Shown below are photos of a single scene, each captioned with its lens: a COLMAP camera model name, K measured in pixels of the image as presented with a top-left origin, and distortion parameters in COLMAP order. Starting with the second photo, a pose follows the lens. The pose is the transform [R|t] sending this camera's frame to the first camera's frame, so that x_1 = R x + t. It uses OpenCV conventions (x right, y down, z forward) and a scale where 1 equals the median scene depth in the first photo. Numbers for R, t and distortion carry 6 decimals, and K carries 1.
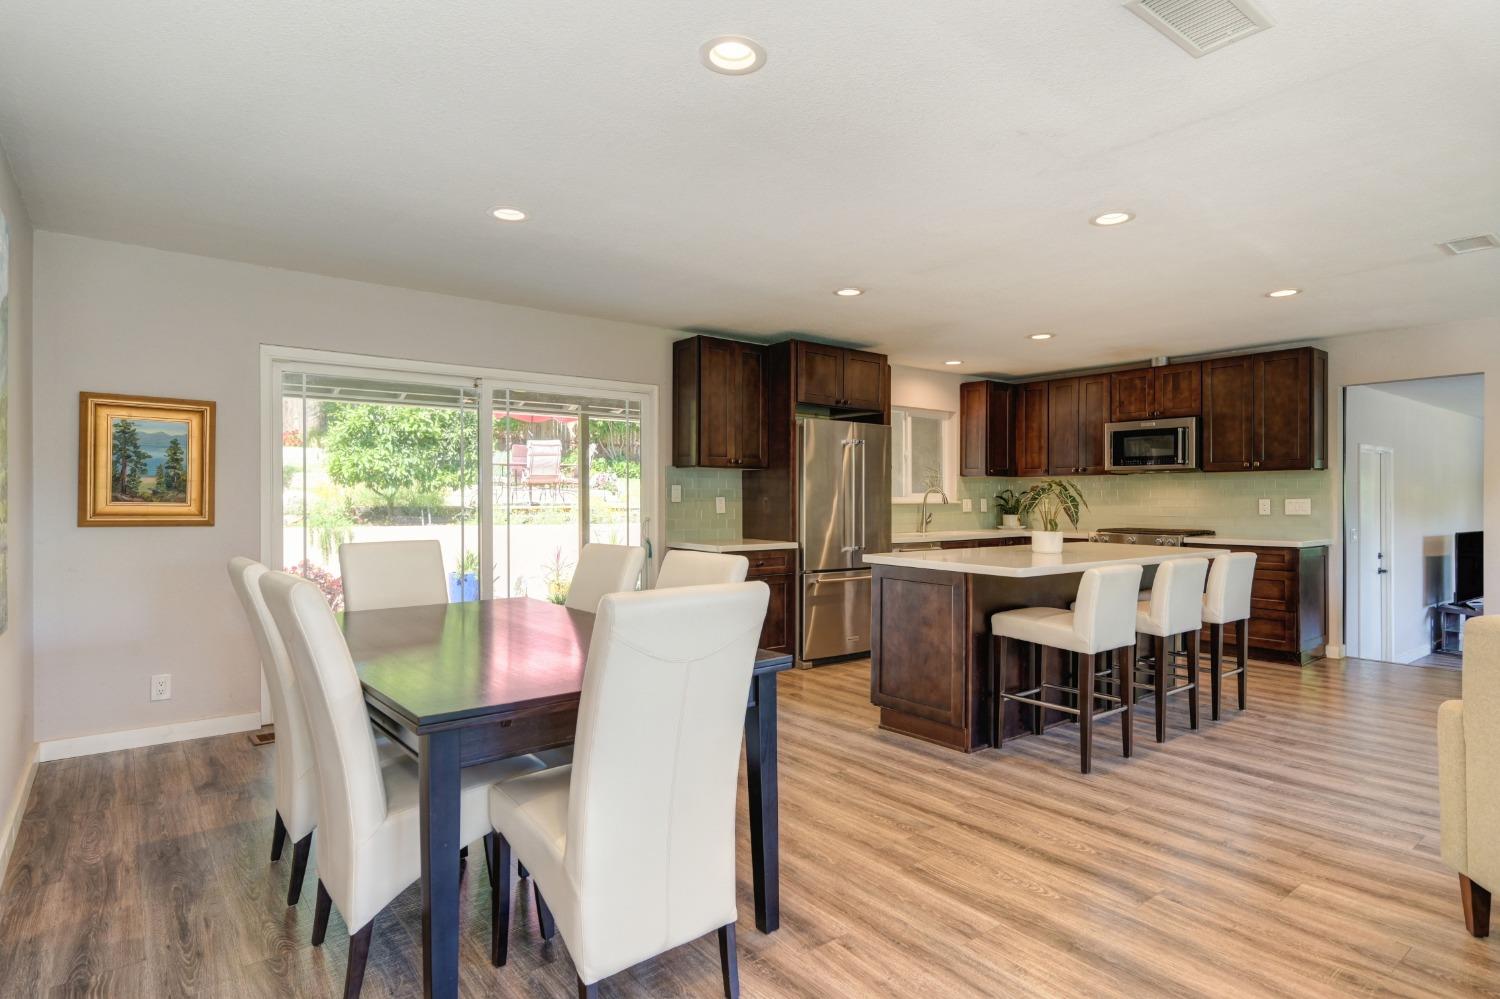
lens RADIAL K [[803.4, 0, 756.2], [0, 803.4, 496.6], [0, 0, 1]] dist [-0.005482, -0.000141]
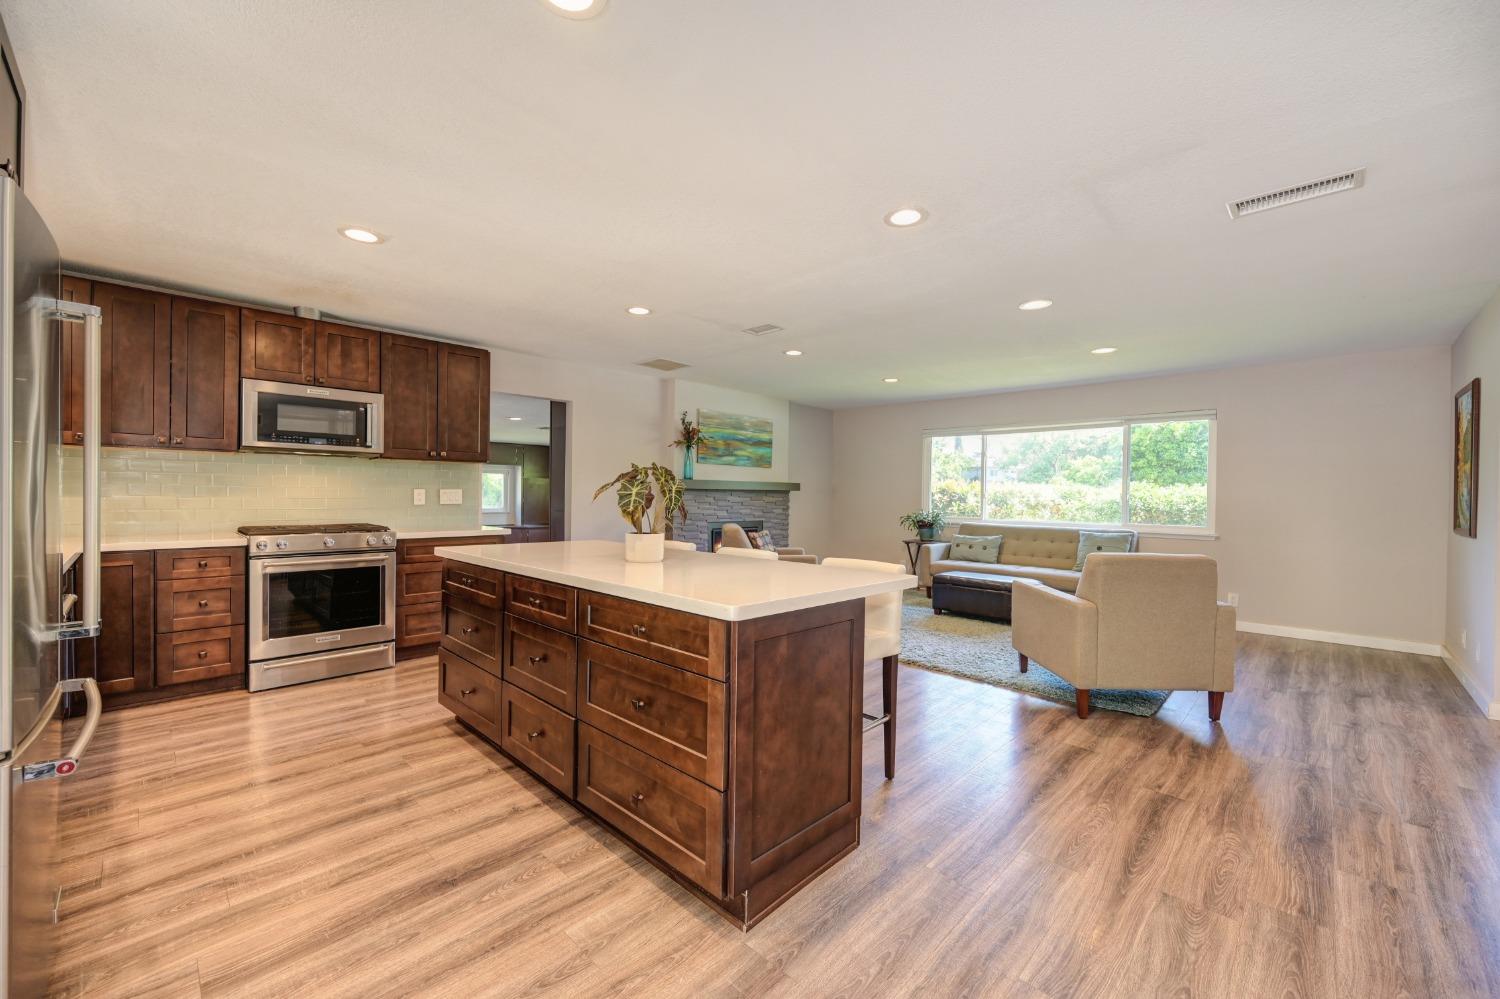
lens RADIAL K [[593.2, 0, 753.6], [0, 593.2, 499.4], [0, 0, 1]] dist [0.000140, -0.000137]
pose [[-0.134299, -0.012129, 0.990867, -0.163194], [-0.014182, 0.999846, 0.010317, 0.002472], [-0.990839, -0.012667, -0.134451, 0.761136]]
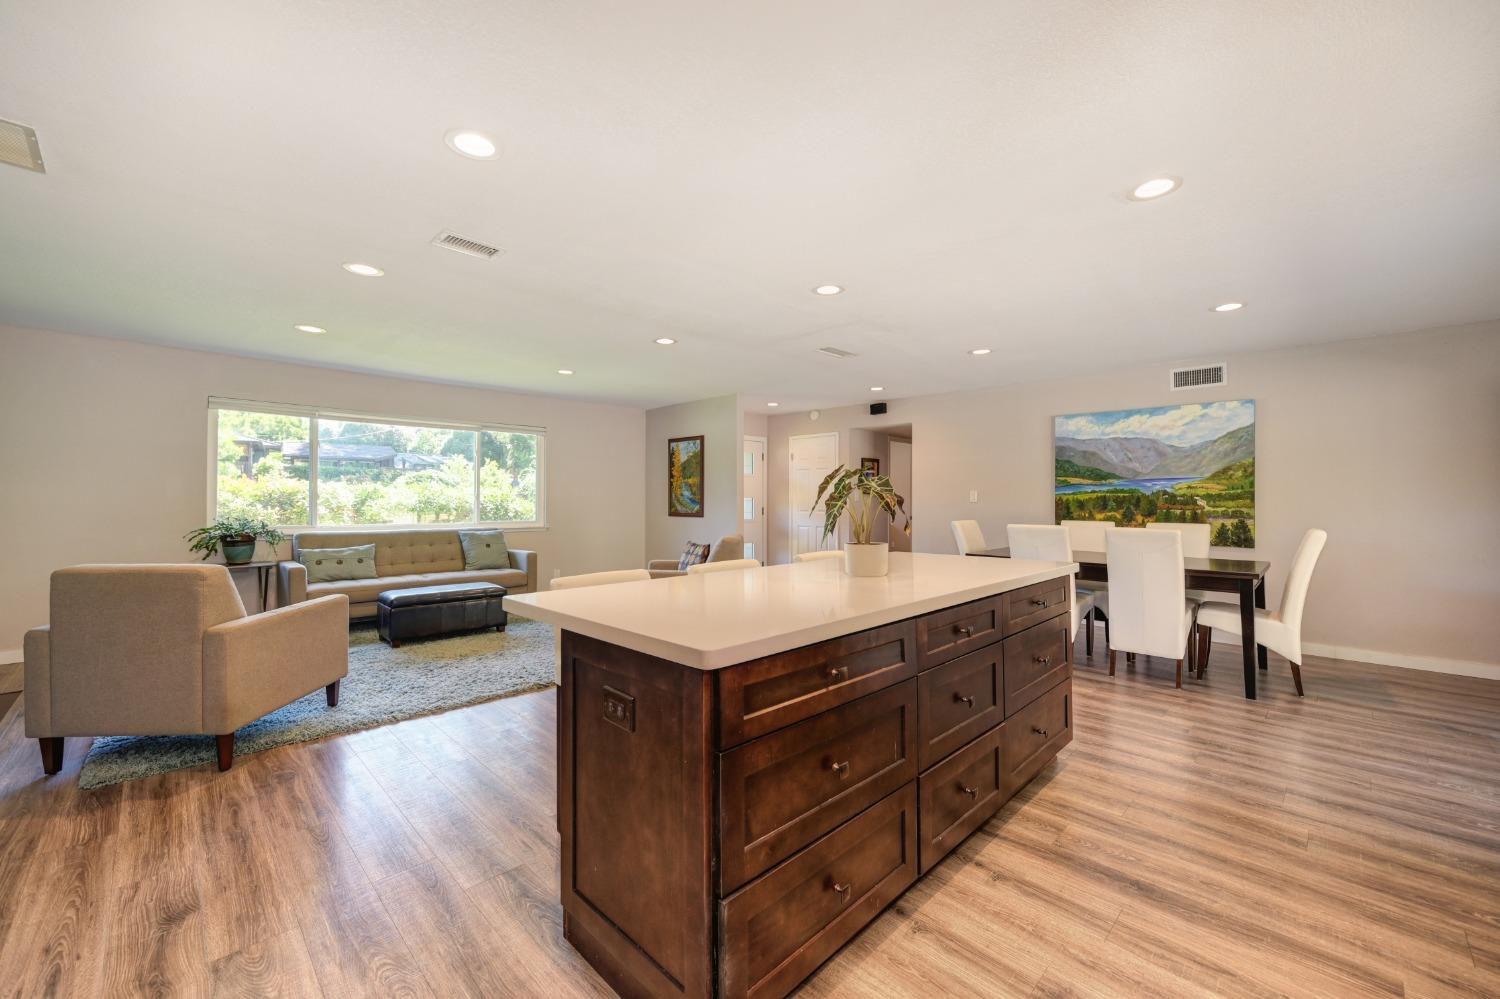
lens RADIAL K [[593.2, 0, 753.6], [0, 593.2, 499.4], [0, 0, 1]] dist [0.000140, -0.000137]
pose [[-0.993104, -0.004672, -0.117140, 0.401886], [-0.004332, 0.999986, -0.003153, 0.005151], [0.117153, -0.002624, -0.993110, 1.162604]]
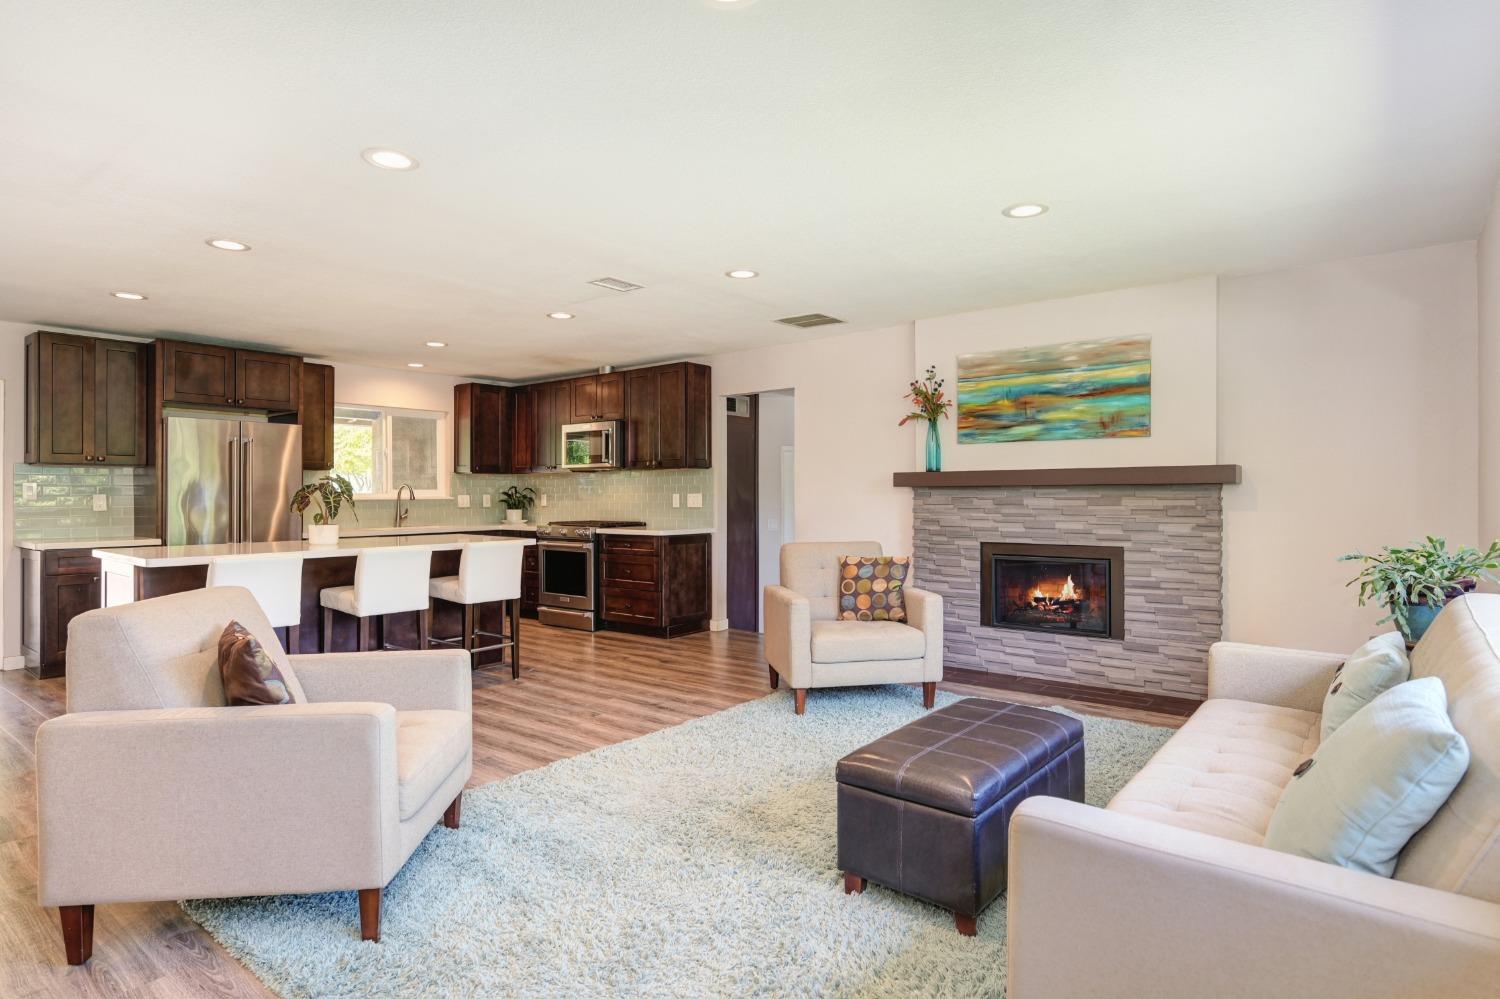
lens RADIAL K [[804.6, 0, 757.8], [0, 804.6, 494.1], [0, 0, 1]] dist [0.000888, 0.000166]
pose [[0.972709, -0.005573, 0.231961, 0.532642], [0.005156, 0.999984, 0.002404, 0.001438], [-0.231971, -0.001142, 0.972722, -0.154317]]
